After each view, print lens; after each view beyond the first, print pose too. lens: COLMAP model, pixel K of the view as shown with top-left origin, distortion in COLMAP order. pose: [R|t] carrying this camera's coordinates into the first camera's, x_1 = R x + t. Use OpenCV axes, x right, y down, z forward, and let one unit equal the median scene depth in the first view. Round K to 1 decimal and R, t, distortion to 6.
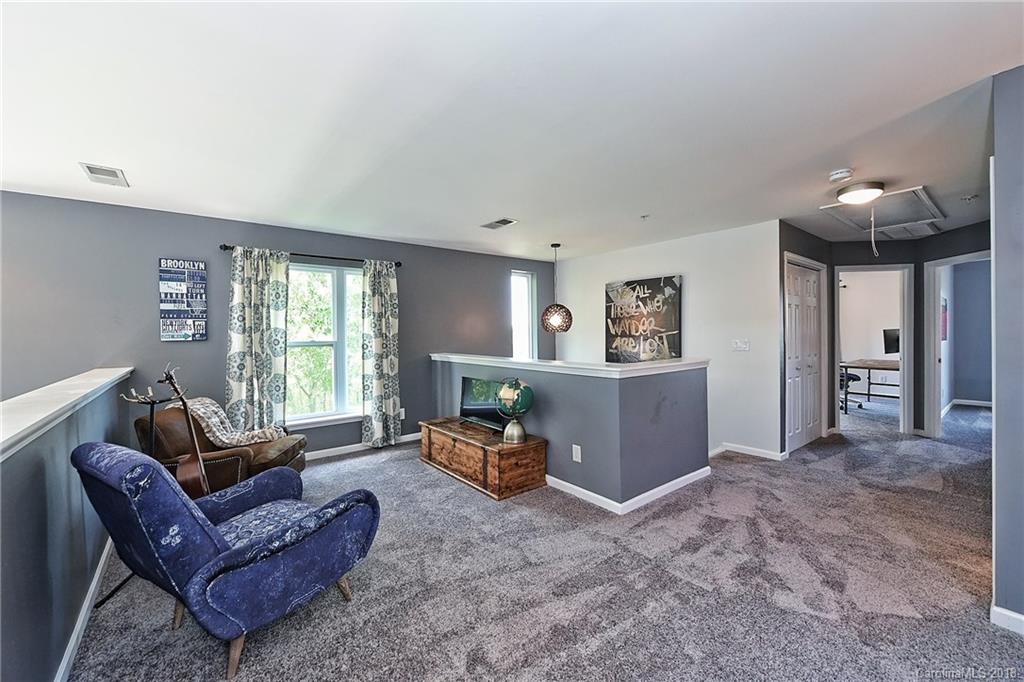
lens RADIAL K [[405.0, 0, 517.4], [0, 405.0, 335.4], [0, 0, 1]] dist [-0.000184, -0.001546]
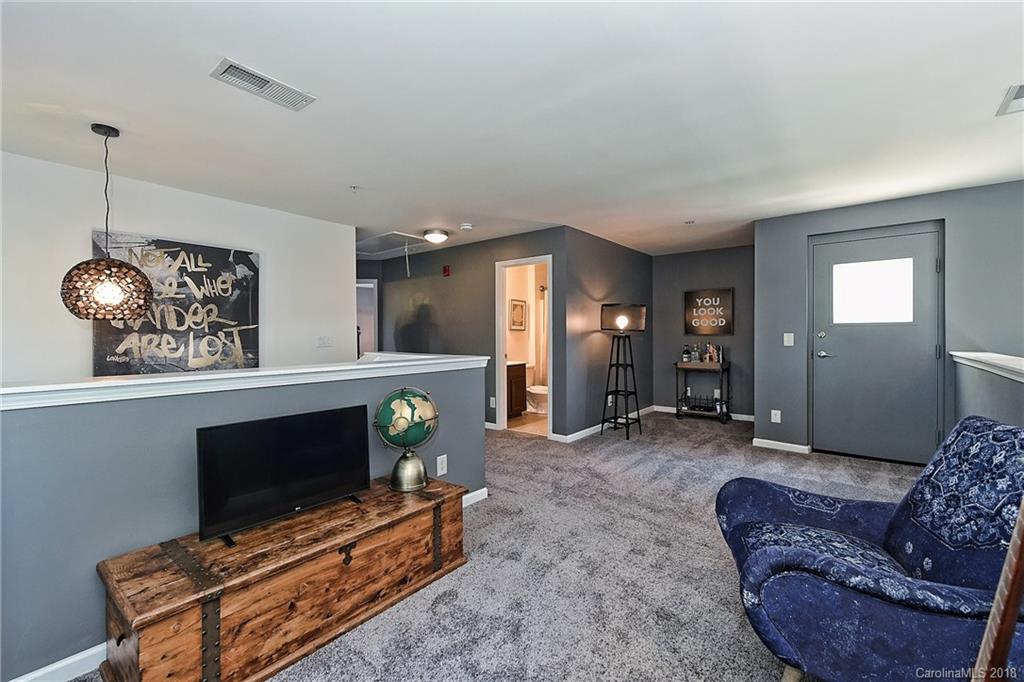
lens RADIAL K [[424.4, 0, 517.1], [0, 424.4, 338.3], [0, 0, 1]] dist [0.002406, -0.002936]
pose [[-0.209637, -0.000225, 0.977779, -0.483590], [0.013472, 0.999904, 0.003118, 0.018068], [-0.977687, 0.013827, -0.209613, 0.665614]]
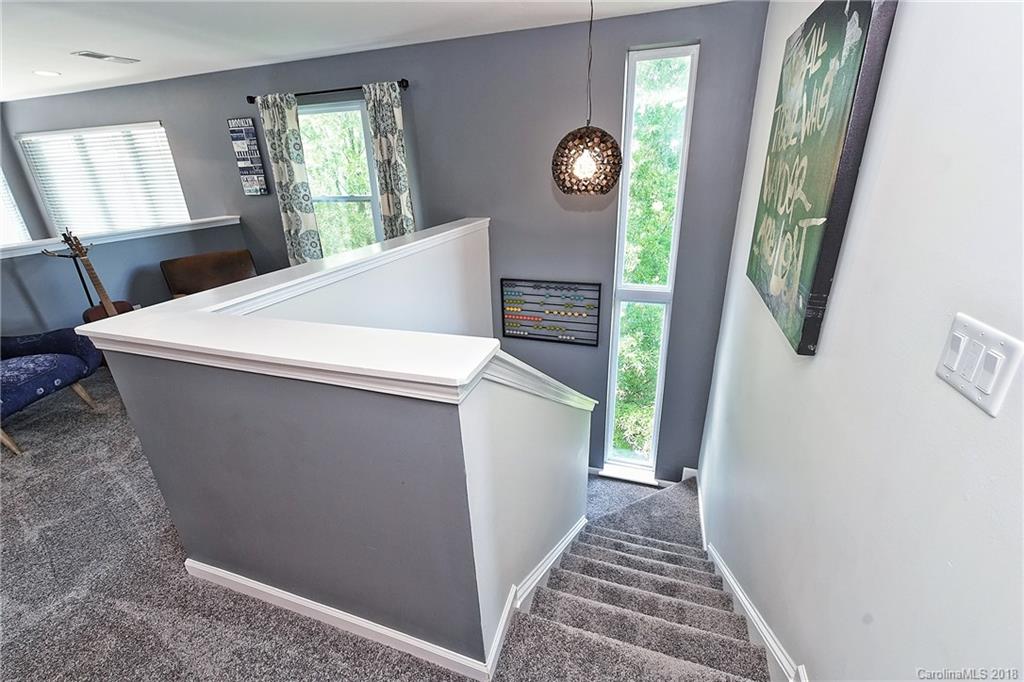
lens RADIAL K [[447.6, 0, 511.6], [0, 447.6, 340.8], [0, 0, 1]] dist [-0.000723, -0.002770]
pose [[0.538620, 0.306913, -0.784661, 0.522383], [0.020708, 0.926191, 0.376486, -0.049179], [0.842294, -0.219032, 0.492510, 0.650527]]
